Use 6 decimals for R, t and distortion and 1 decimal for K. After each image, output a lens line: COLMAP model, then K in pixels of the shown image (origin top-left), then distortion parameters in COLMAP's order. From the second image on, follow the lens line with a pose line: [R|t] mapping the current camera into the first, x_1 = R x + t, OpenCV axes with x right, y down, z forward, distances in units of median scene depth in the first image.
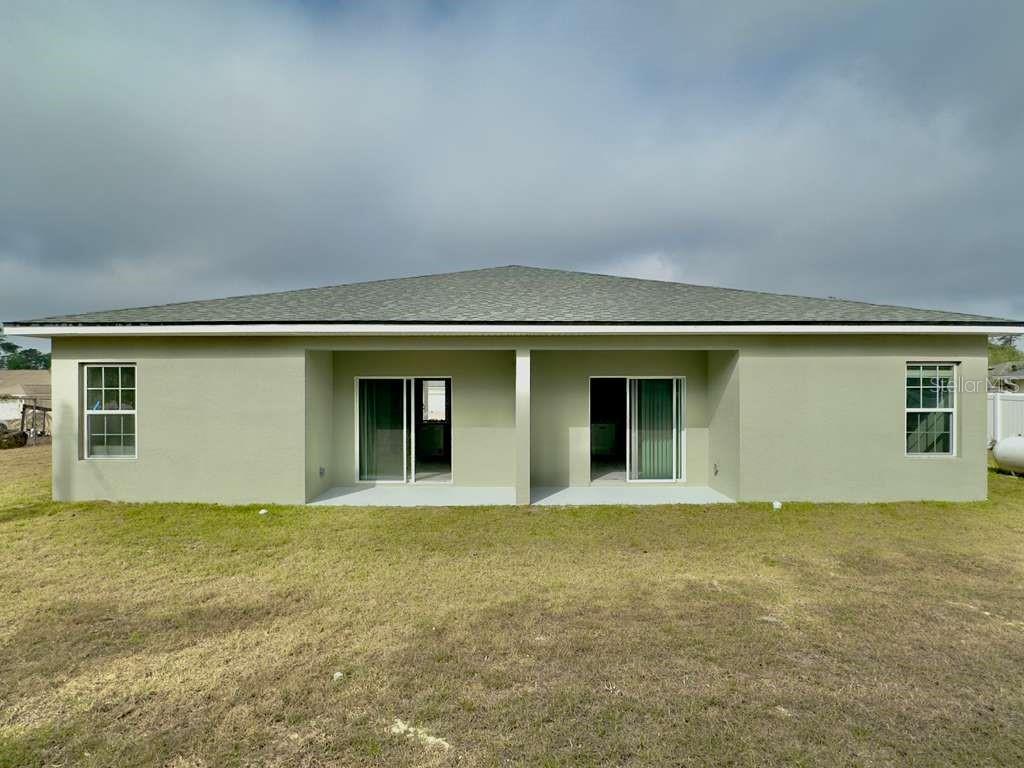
lens RADIAL K [[543.5, 0, 509.8], [0, 543.5, 383.9], [0, 0, 1]] dist [0.004724, -0.000655]
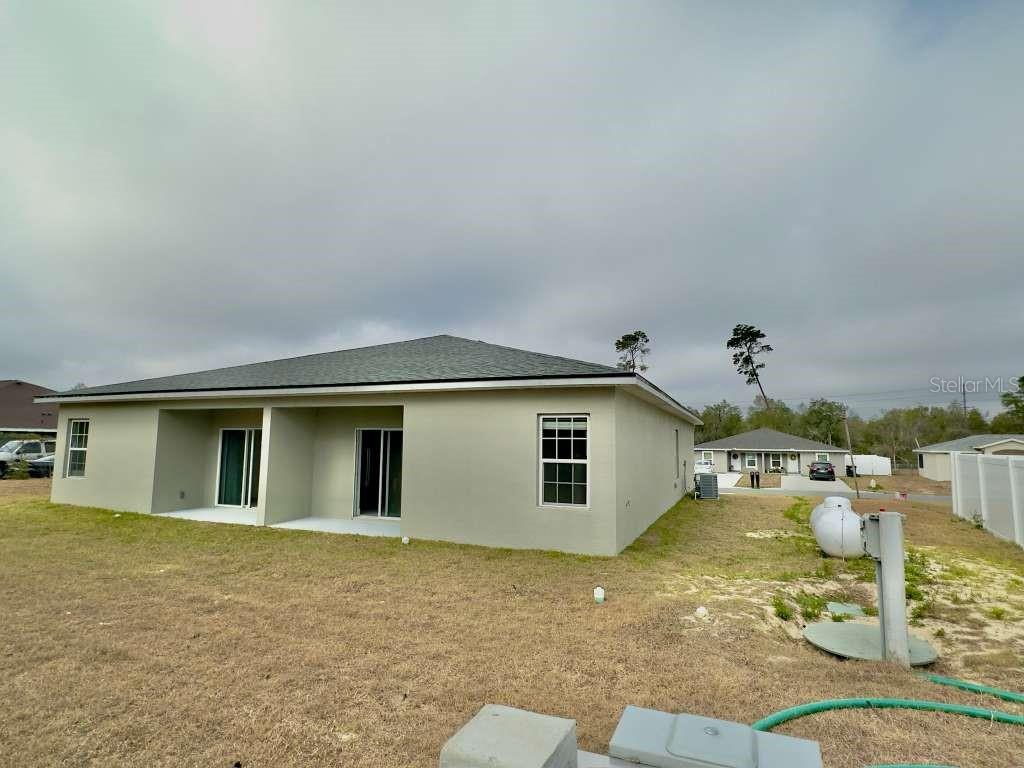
lens RADIAL K [[543.5, 0, 512.3], [0, 543.5, 390.2], [0, 0, 1]] dist [0.004724, -0.000655]
pose [[0.915338, -0.025840, -0.401856, 1.107571], [-0.013802, 0.995340, -0.095440, 0.014550], [0.402449, 0.092906, 0.910716, 0.021240]]
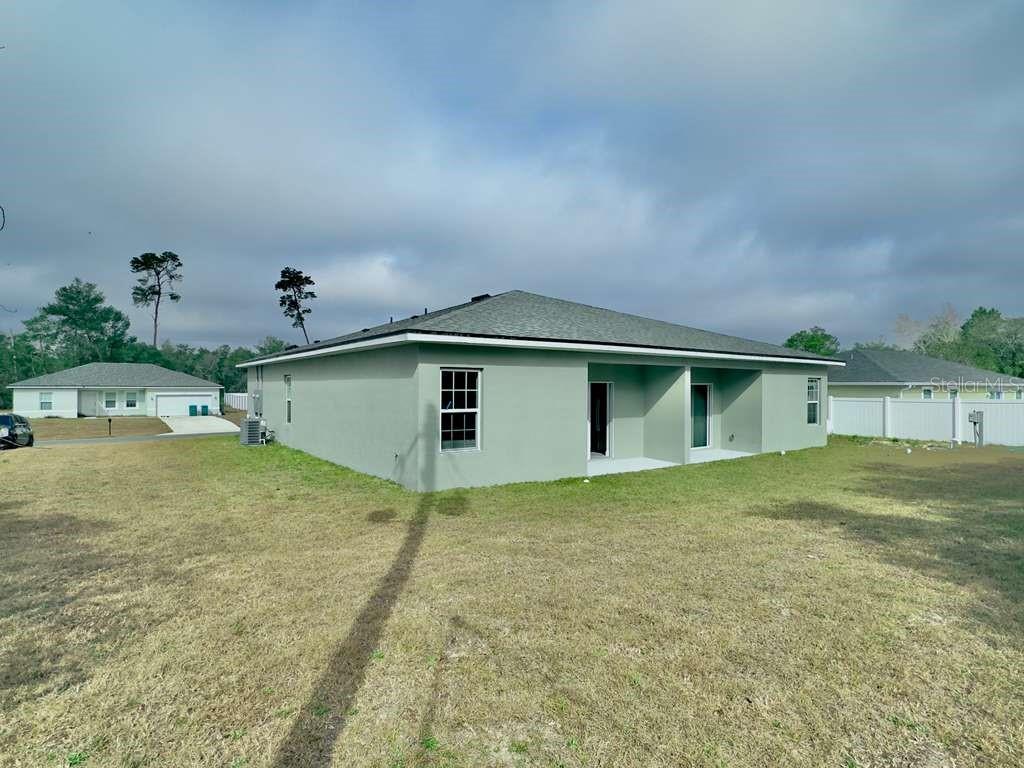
lens RADIAL K [[543.5, 0, 527.9], [0, 543.5, 378.2], [0, 0, 1]] dist [0.004724, -0.000655]
pose [[0.812021, 0.015474, 0.583424, -1.276923], [-0.006106, 0.999819, -0.018019, 0.002878], [-0.583597, 0.011069, 0.811968, -0.019148]]
